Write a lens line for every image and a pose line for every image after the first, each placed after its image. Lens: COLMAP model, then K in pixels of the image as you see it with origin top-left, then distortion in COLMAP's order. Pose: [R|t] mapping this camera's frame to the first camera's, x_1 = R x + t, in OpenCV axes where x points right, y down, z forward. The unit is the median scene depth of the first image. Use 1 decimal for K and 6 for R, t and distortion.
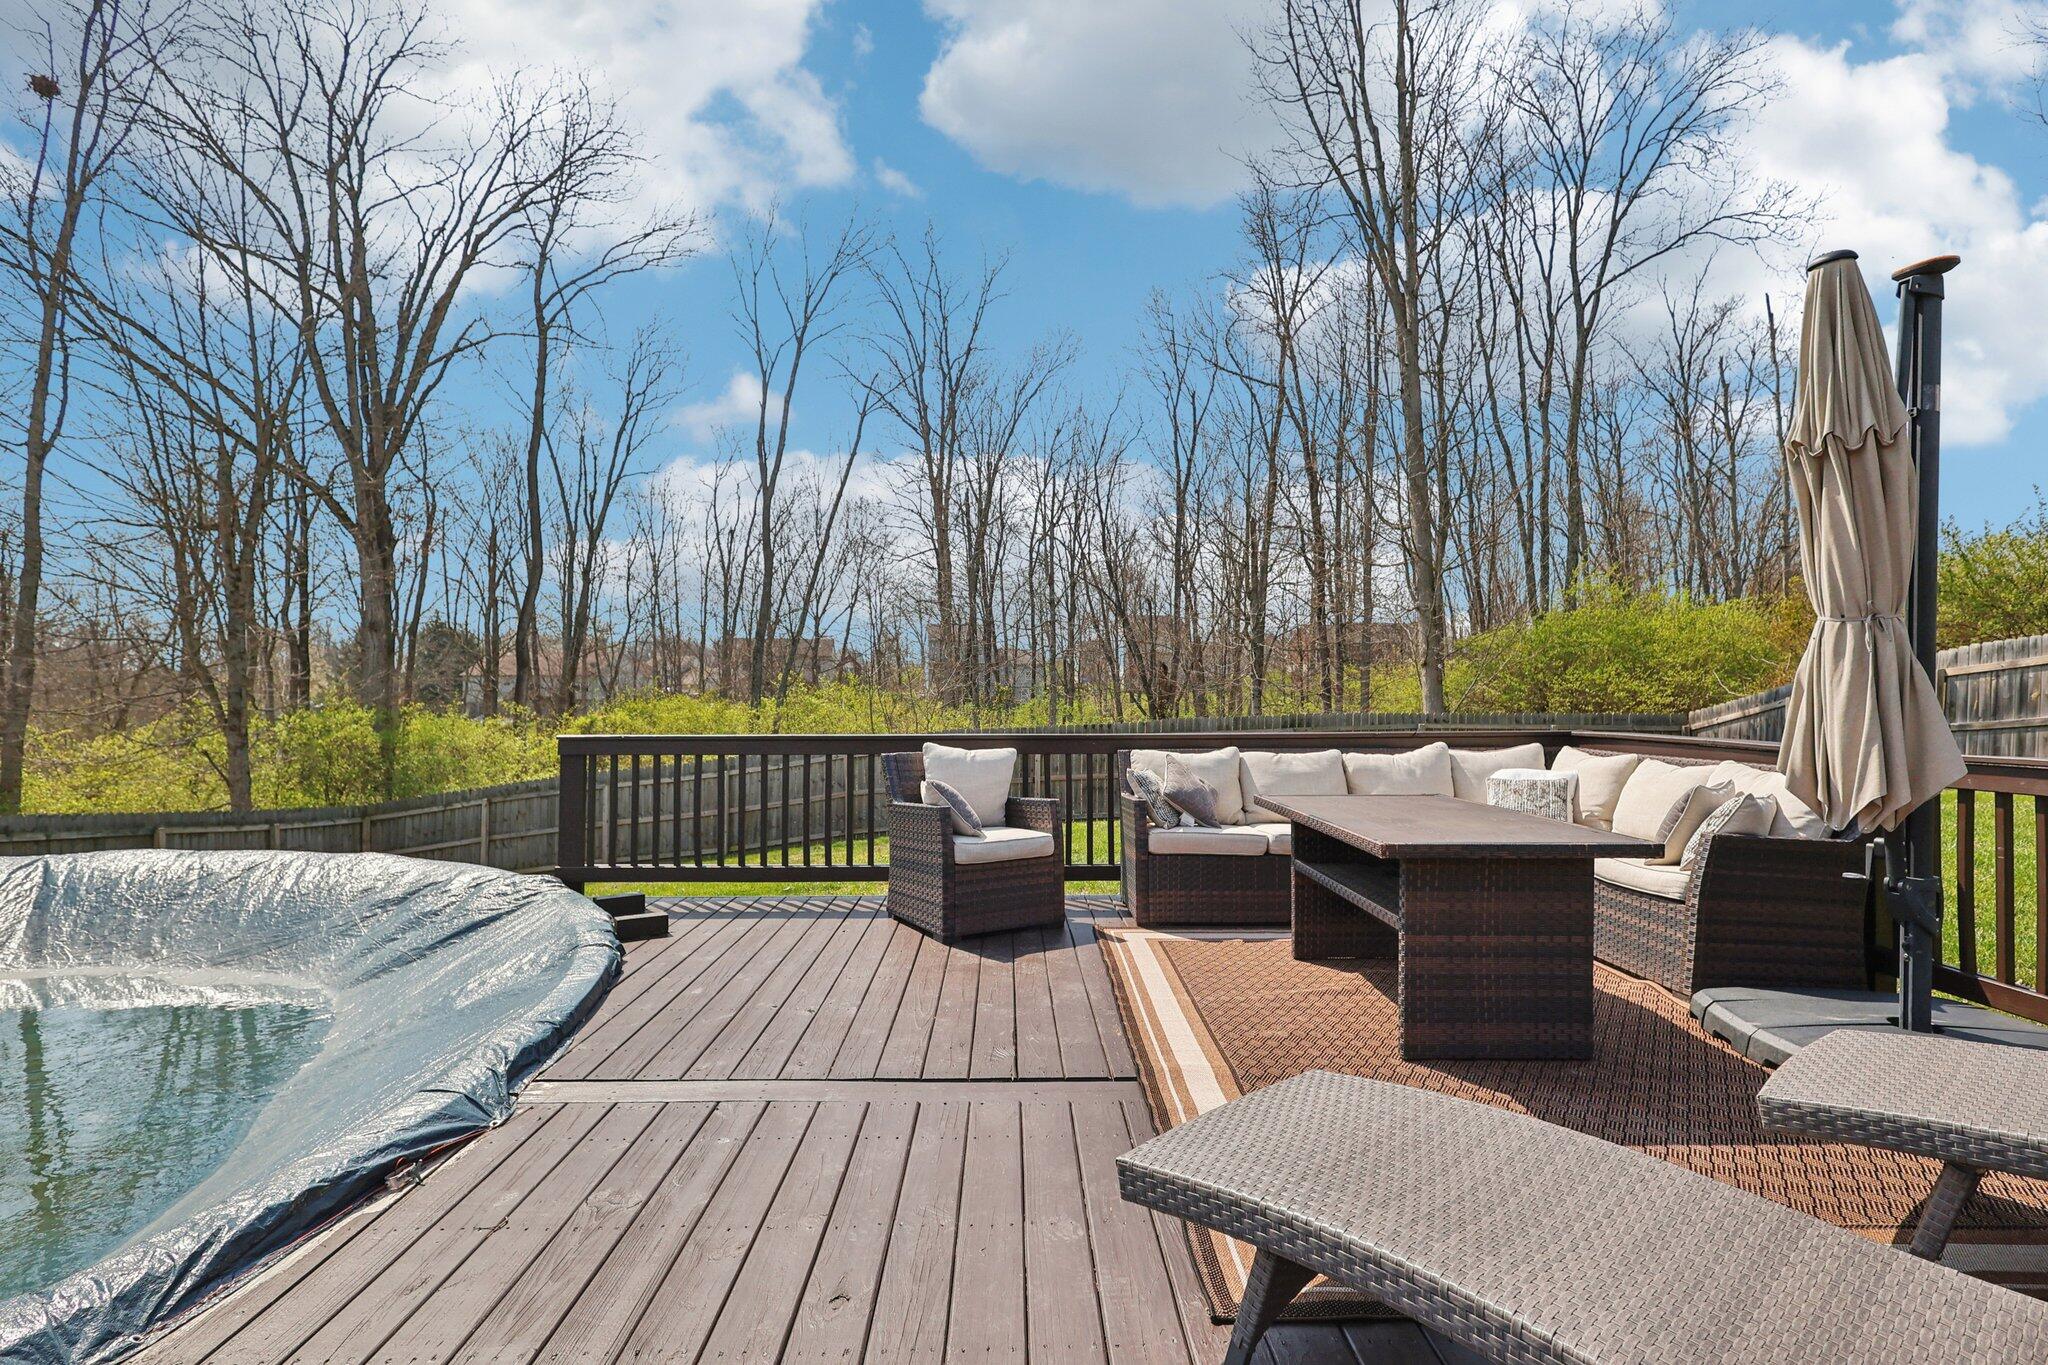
lens RADIAL K [[955.0, 0, 1025.7], [0, 955.0, 686.0], [0, 0, 1]] dist [0.003635, 0.000674]
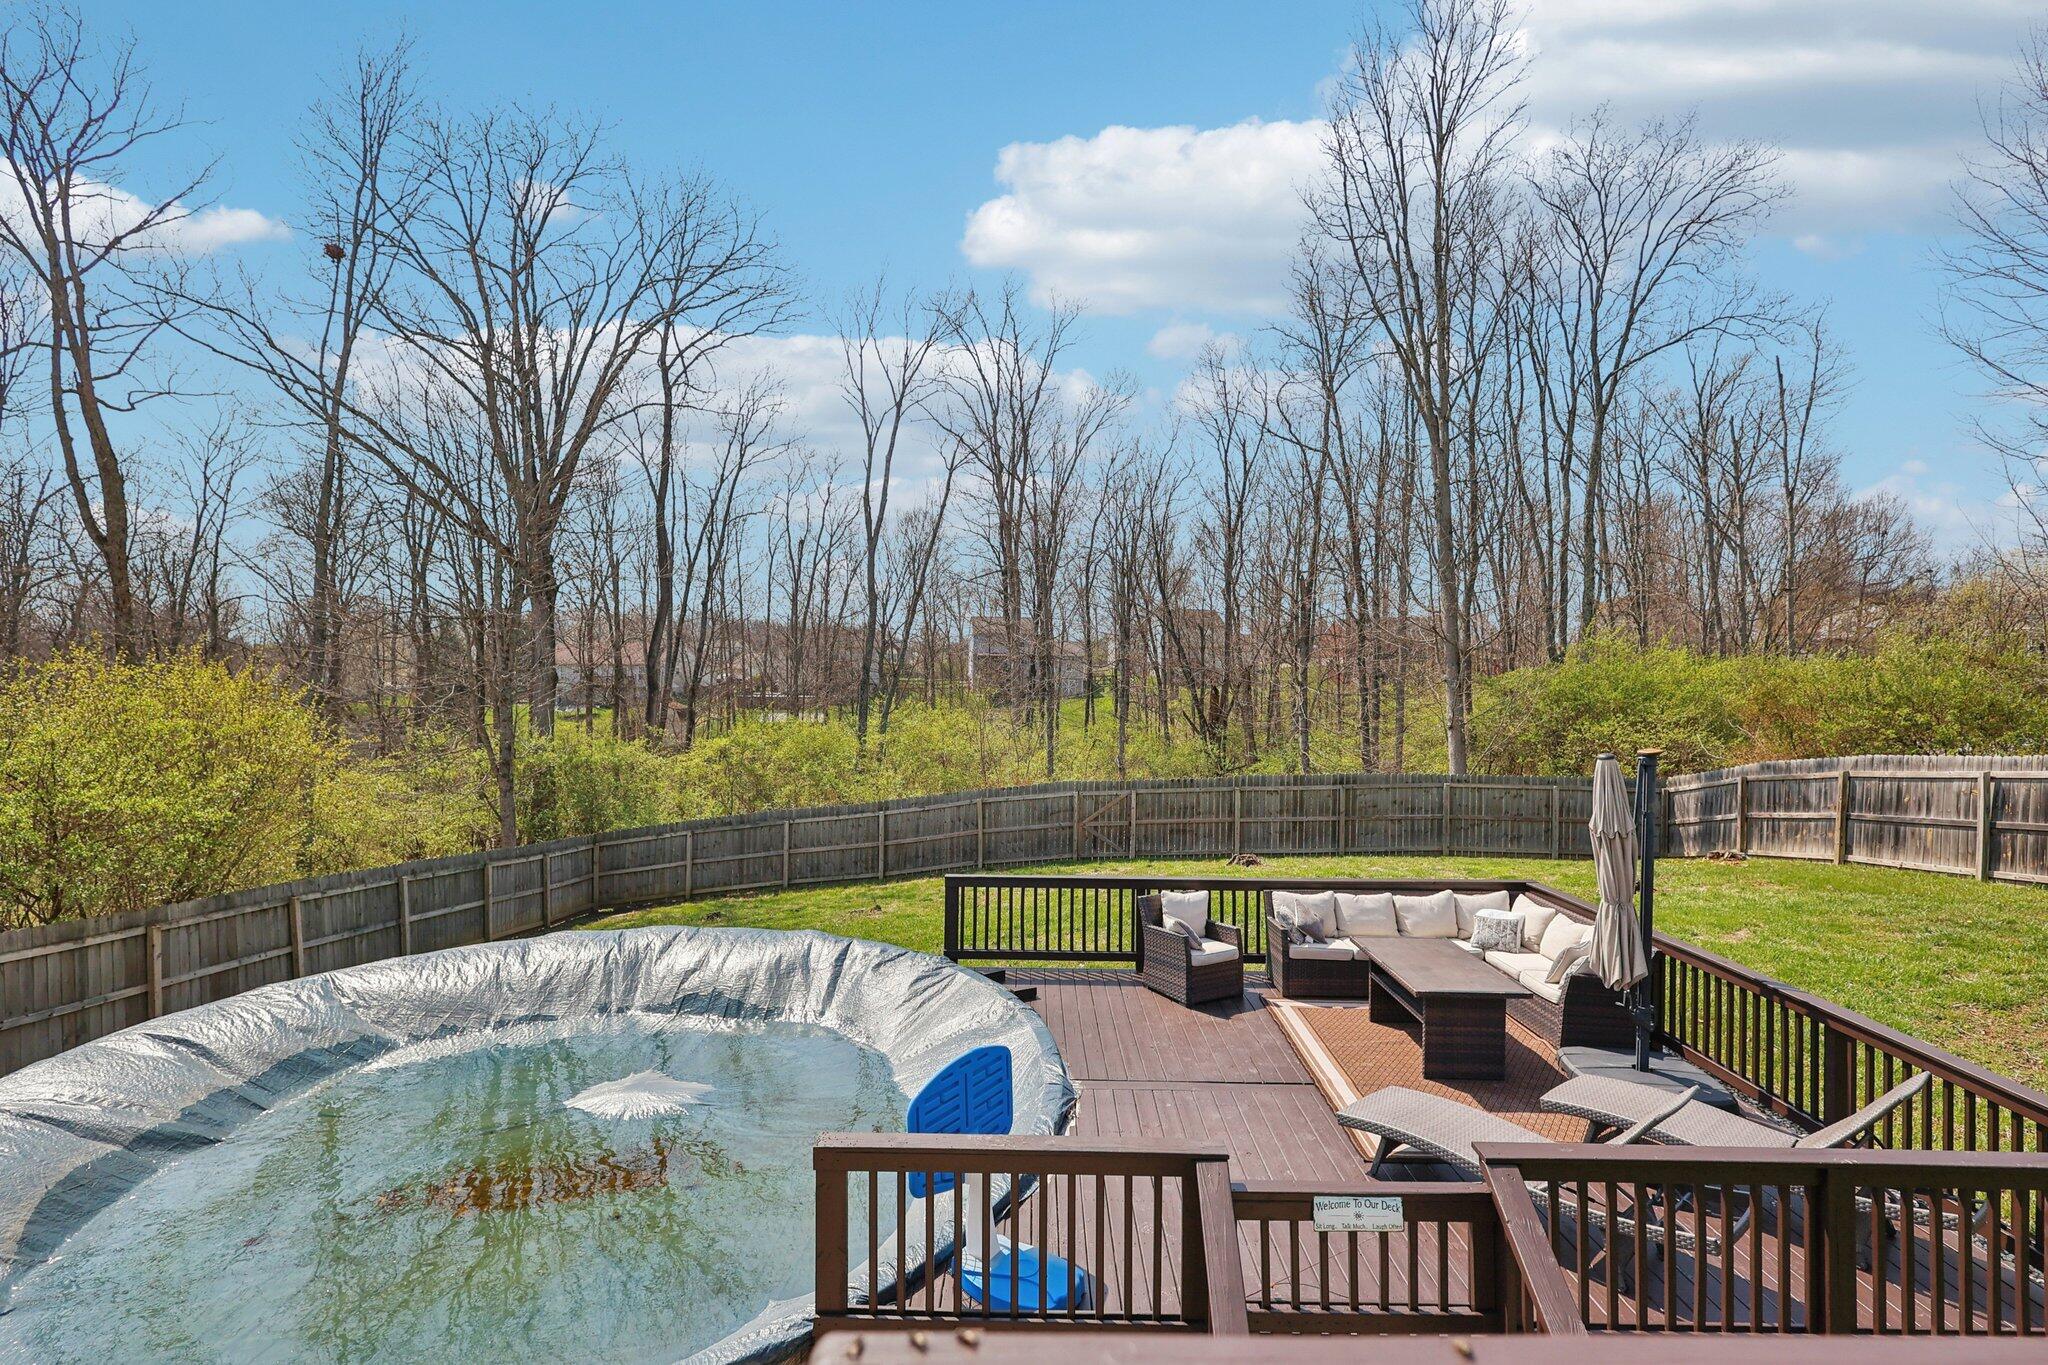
lens RADIAL K [[955.0, 0, 1021.7], [0, 955.0, 675.0], [0, 0, 1]] dist [0.003635, 0.000674]
pose [[0.999418, 0.008809, -0.032958, -0.085328], [-0.008338, 0.999861, 0.014408, -0.101492], [0.033080, -0.014124, 0.999353, -0.222655]]
